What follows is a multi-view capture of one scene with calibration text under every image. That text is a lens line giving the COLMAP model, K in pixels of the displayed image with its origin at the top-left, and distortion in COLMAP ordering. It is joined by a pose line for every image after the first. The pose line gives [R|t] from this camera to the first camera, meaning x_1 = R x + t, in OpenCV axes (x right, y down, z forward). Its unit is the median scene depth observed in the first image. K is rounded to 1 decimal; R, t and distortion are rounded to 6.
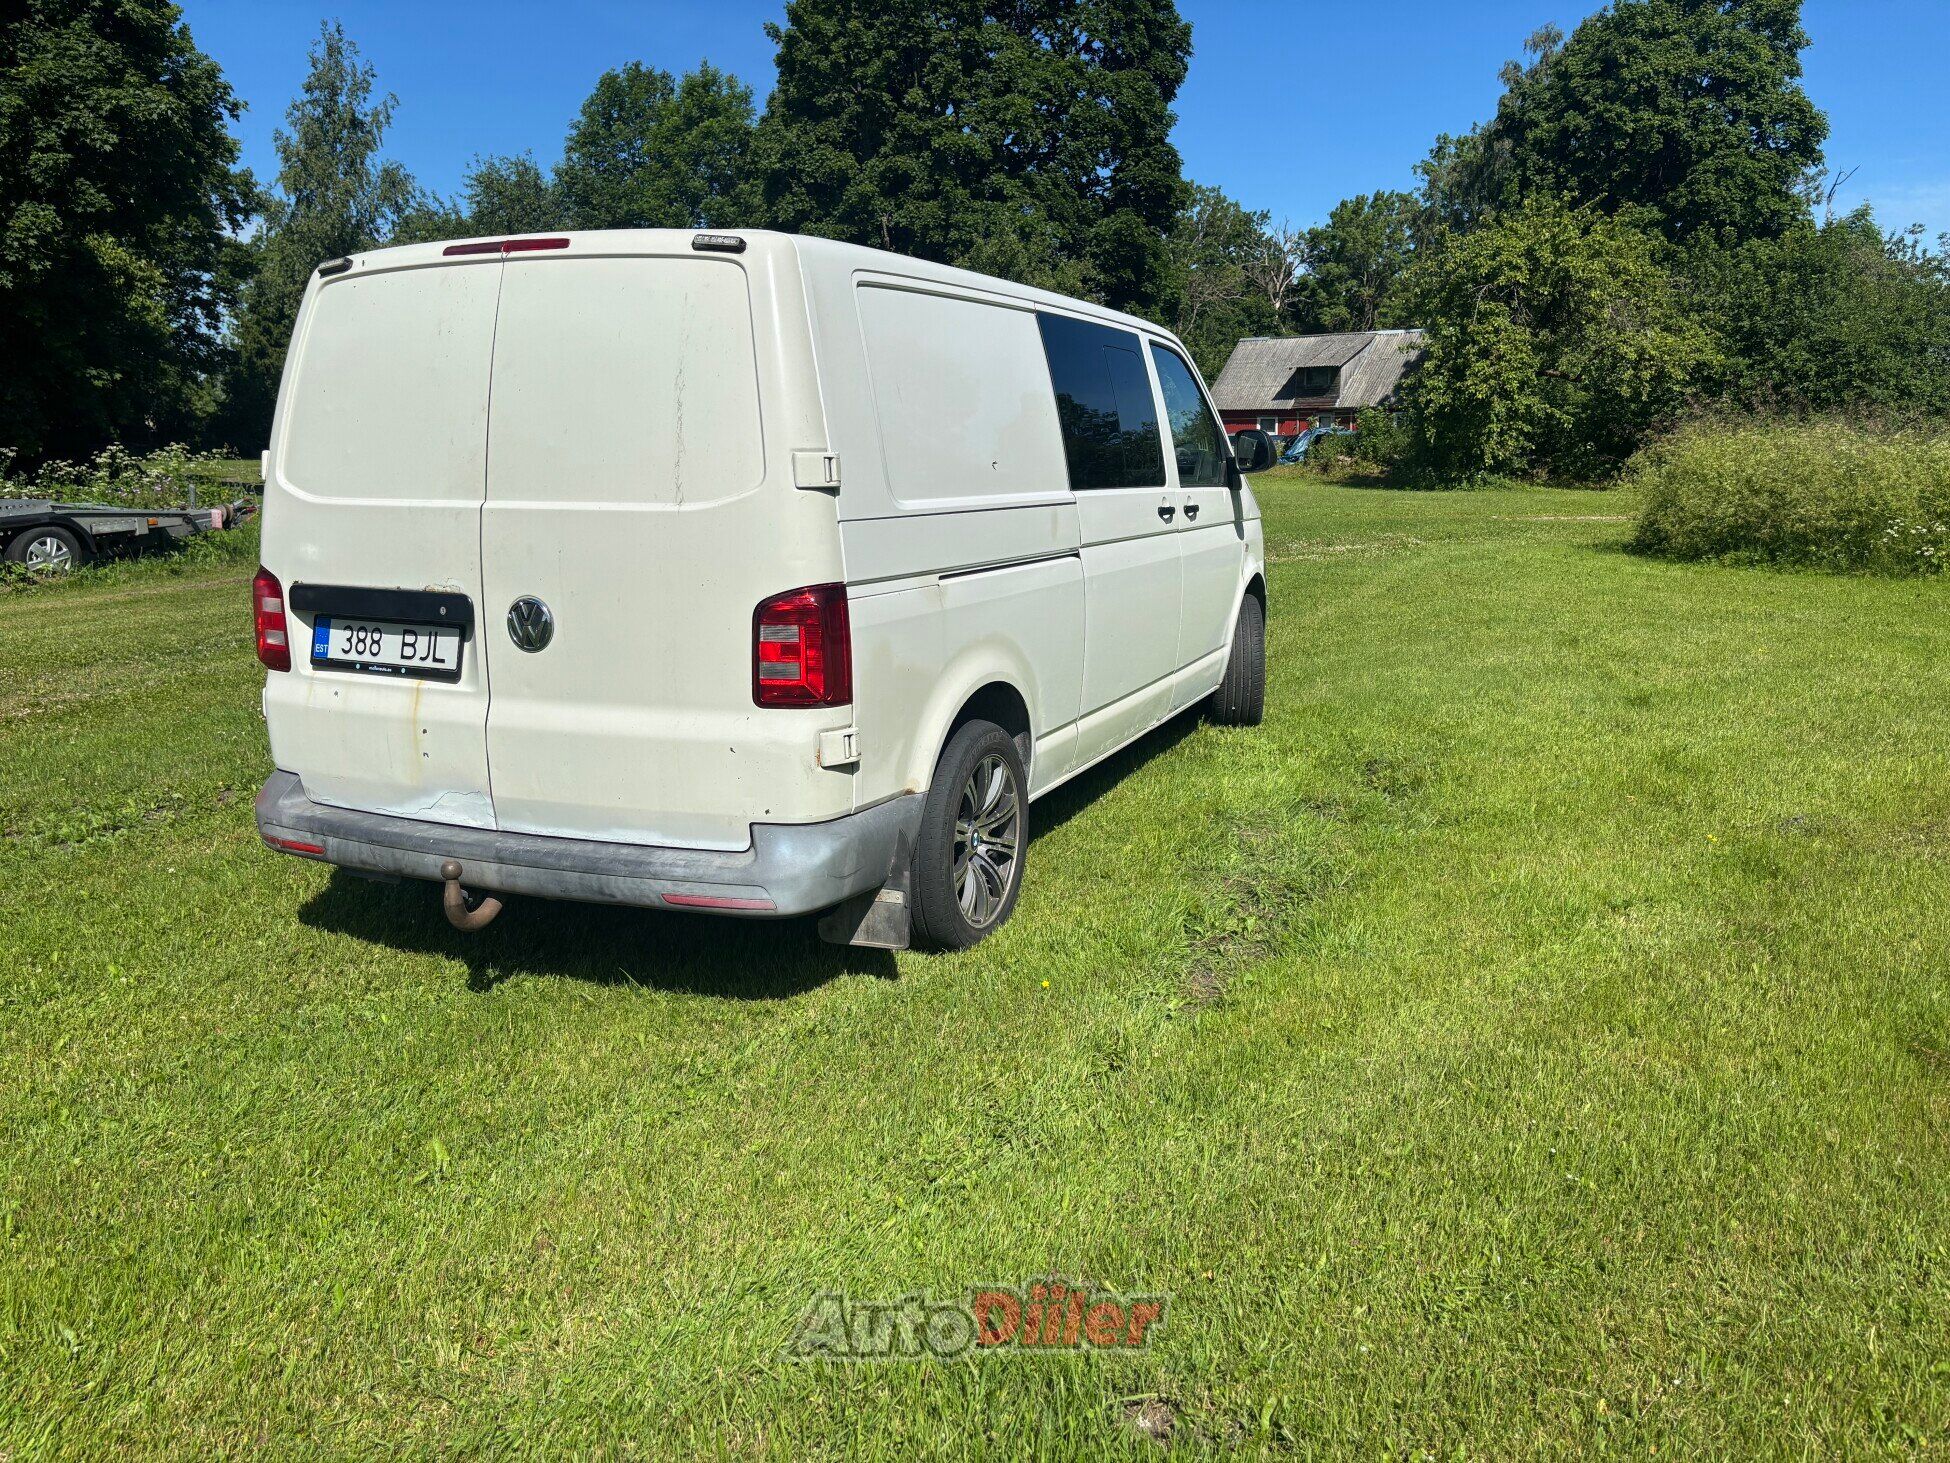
lens RADIAL K [[1472.8, 0, 979.2], [0, 1472.8, 744.0], [0, 0, 1]] dist [0.040868, -0.061489]
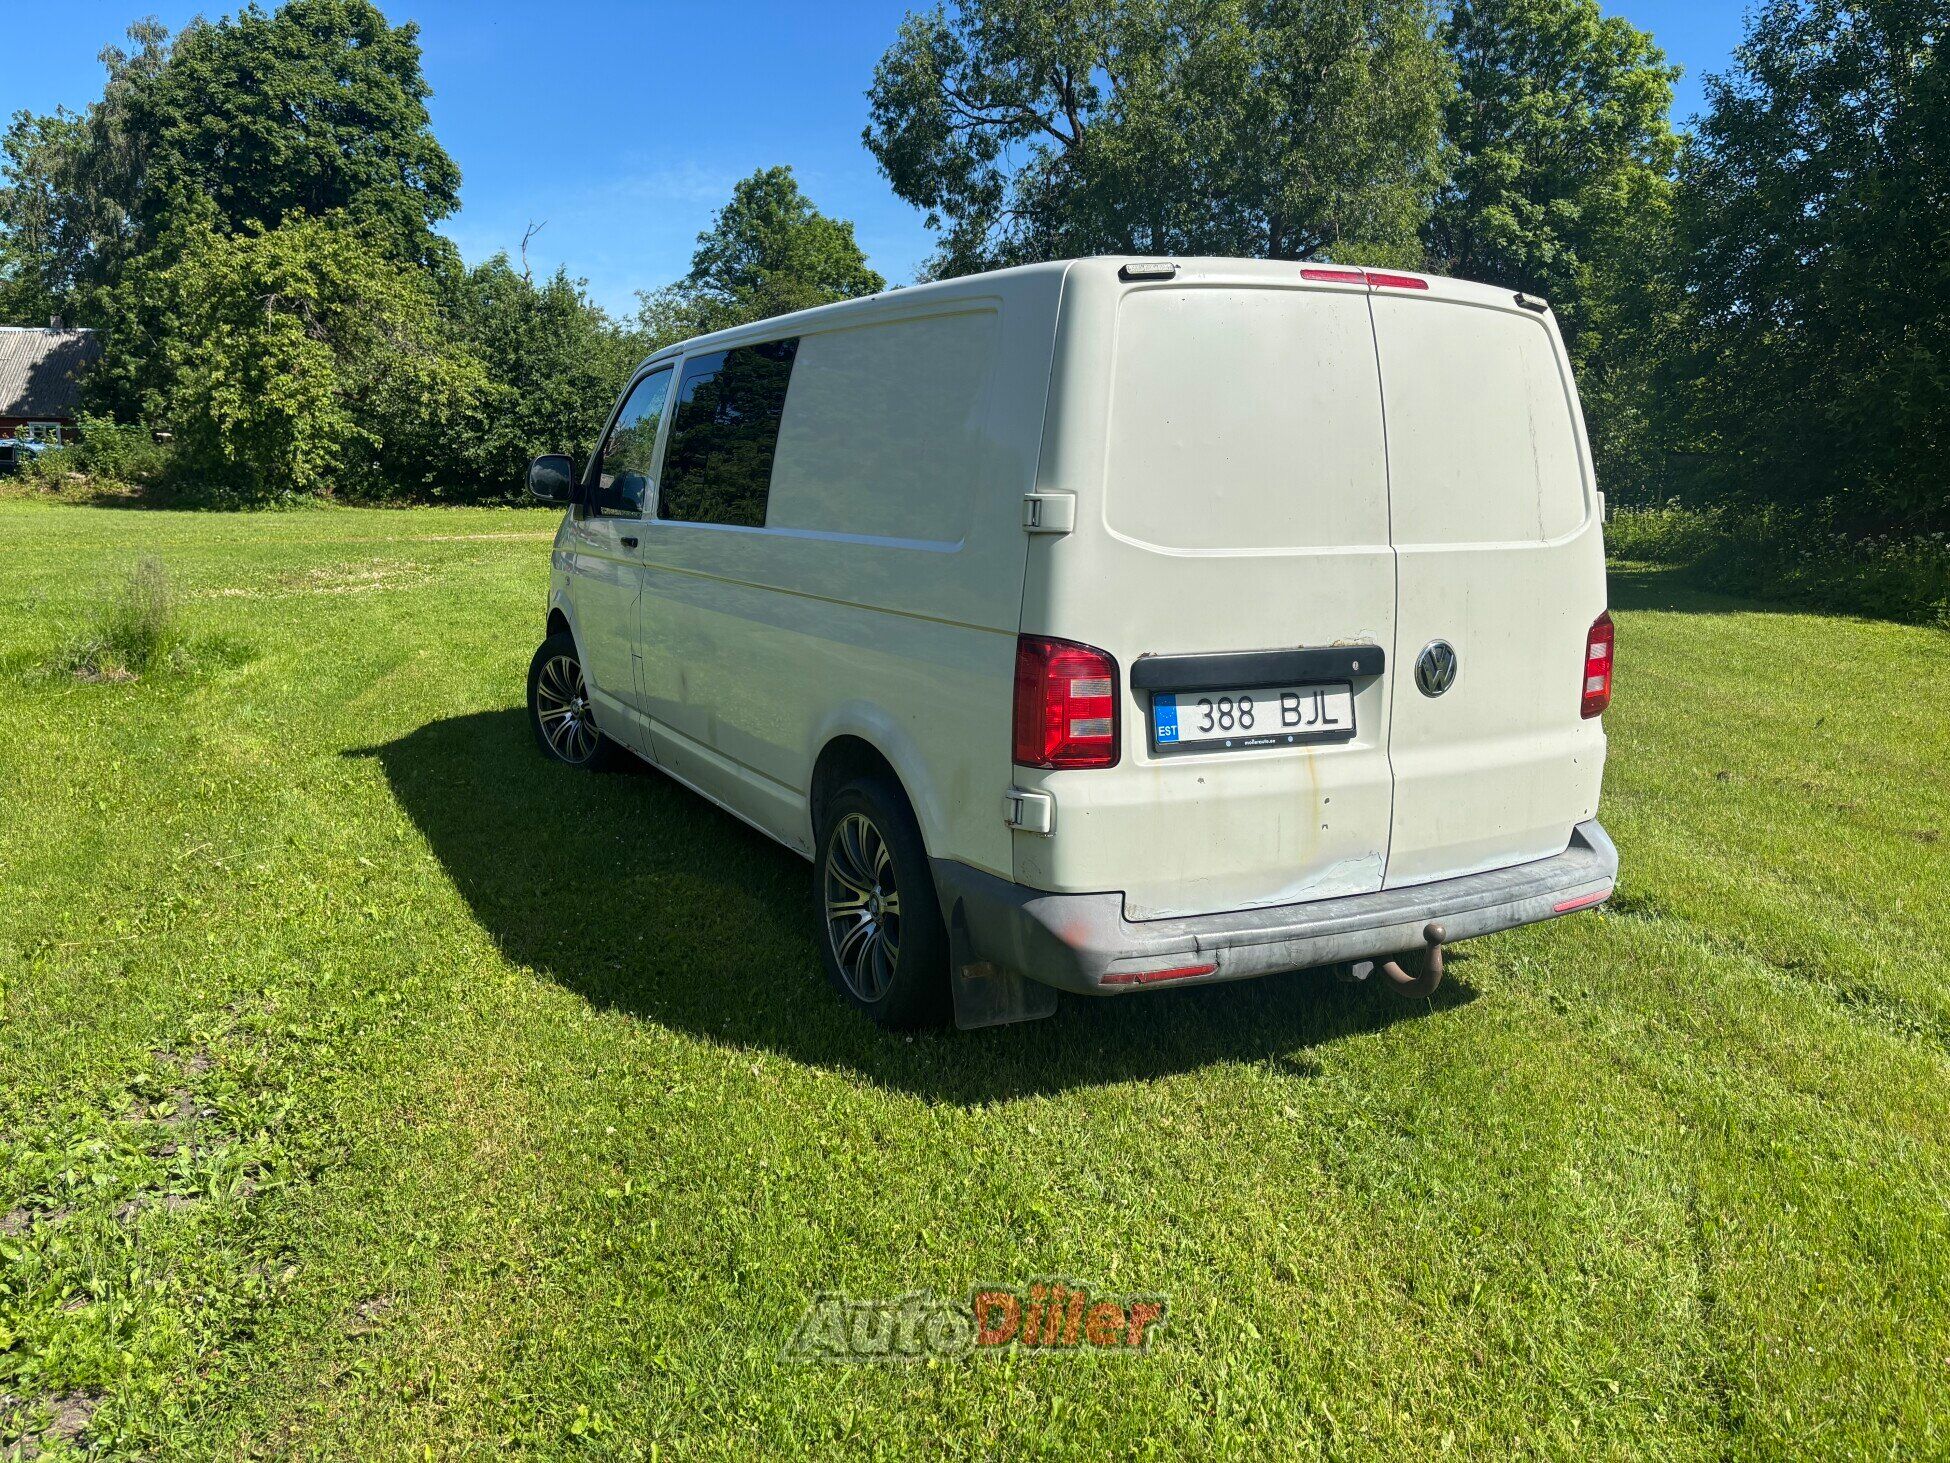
lens RADIAL K [[1472.8, 0, 982.9], [0, 1472.8, 734.8], [0, 0, 1]] dist [0.040868, -0.061489]
pose [[0.615685, -0.129441, 0.777288, -0.150643], [0.142658, 0.988426, 0.051602, -0.015722], [-0.774971, 0.079116, 0.627025, 0.074463]]
